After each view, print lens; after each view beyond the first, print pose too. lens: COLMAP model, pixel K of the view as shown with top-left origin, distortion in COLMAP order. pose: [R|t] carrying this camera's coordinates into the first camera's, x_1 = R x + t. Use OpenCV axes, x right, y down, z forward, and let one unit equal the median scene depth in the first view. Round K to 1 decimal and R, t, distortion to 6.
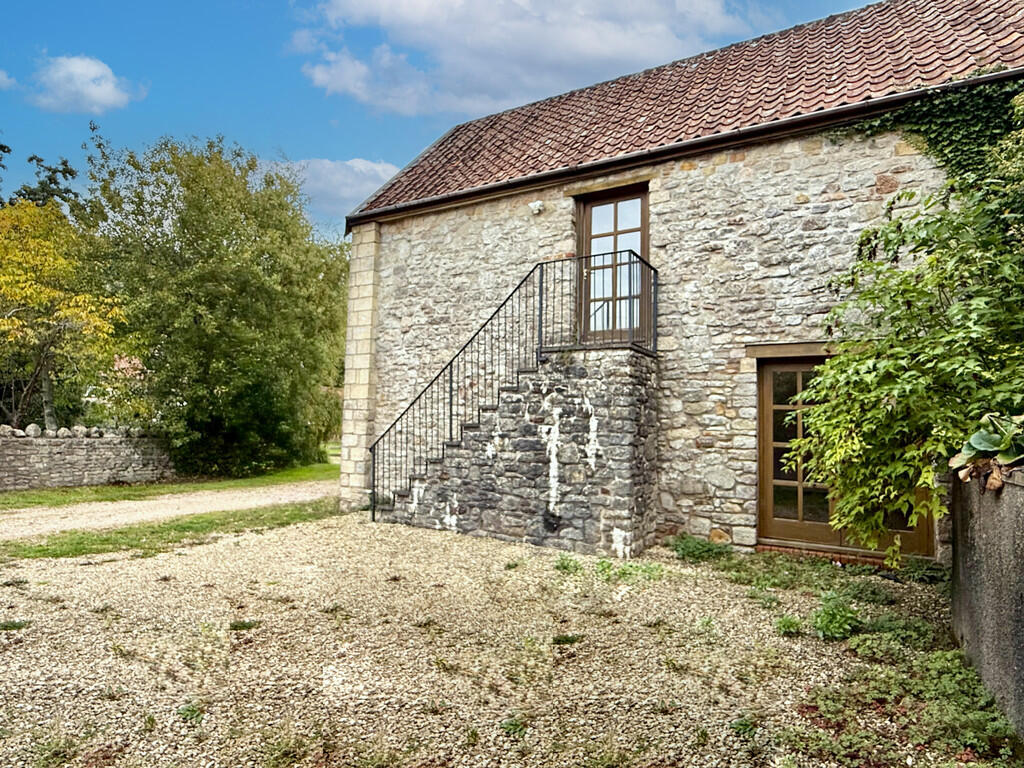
lens RADIAL K [[566.2, 0, 512.2], [0, 566.2, 382.3], [0, 0, 1]] dist [-0.004967, -0.000114]
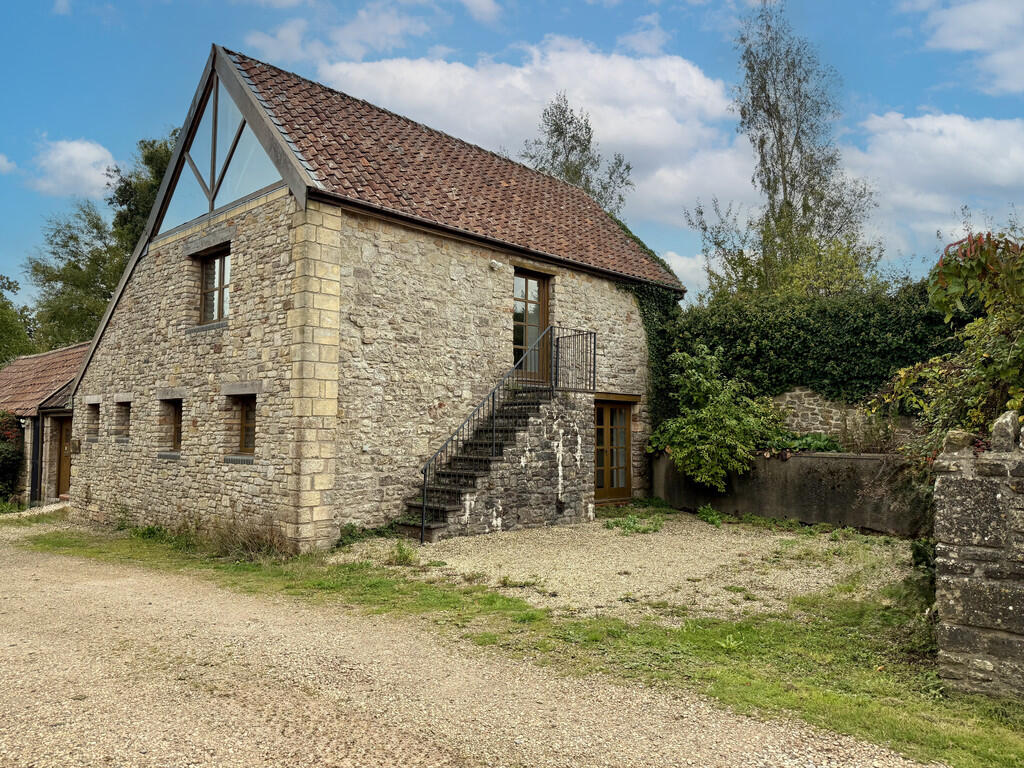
lens RADIAL K [[726.5, 0, 512.6], [0, 726.5, 383.3], [0, 0, 1]] dist [0.062524, 0.000077]
pose [[0.249172, 0.041964, 0.967550, -1.683978], [-0.073928, 0.996970, -0.024201, -0.017286], [-0.965633, -0.065498, 0.251519, 0.621056]]
